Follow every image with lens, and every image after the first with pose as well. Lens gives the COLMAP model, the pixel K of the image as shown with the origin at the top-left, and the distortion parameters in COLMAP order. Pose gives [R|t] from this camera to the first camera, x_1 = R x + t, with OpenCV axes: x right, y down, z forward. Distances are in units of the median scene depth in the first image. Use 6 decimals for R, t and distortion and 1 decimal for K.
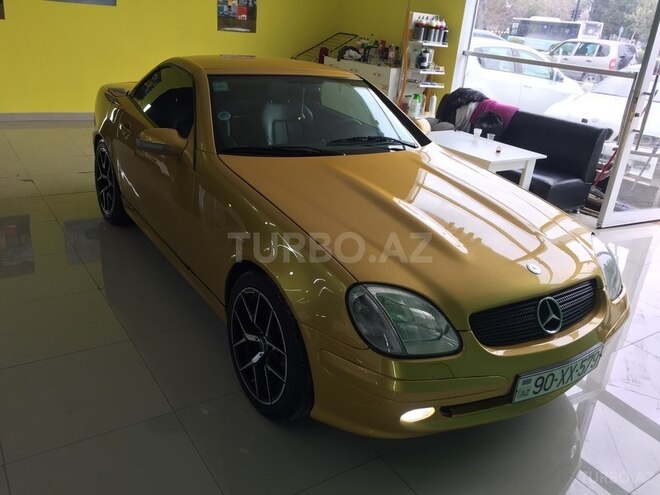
lens RADIAL K [[555.6, 0, 331.4], [0, 555.6, 248.3], [0, 0, 1]] dist [0.074050, -0.091672]
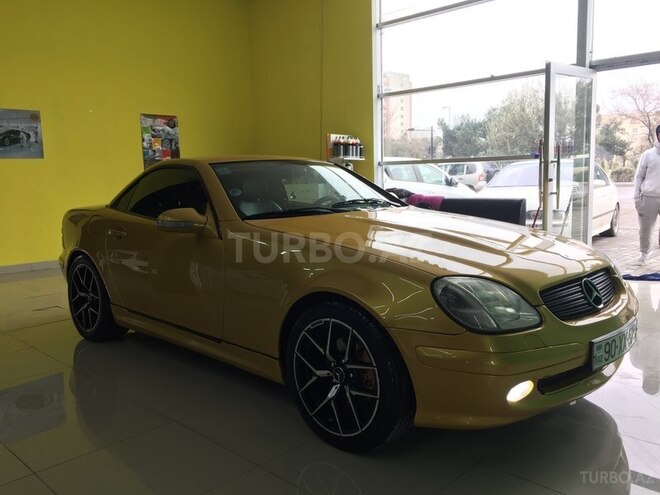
lens RADIAL K [[555.6, 0, 333.5], [0, 555.6, 244.3], [0, 0, 1]] dist [0.074050, -0.091672]
pose [[0.972124, -0.137707, 0.189768, -0.152745], [0.181747, 0.953902, -0.238830, 0.098029], [-0.148132, 0.266662, 0.952338, -0.008245]]
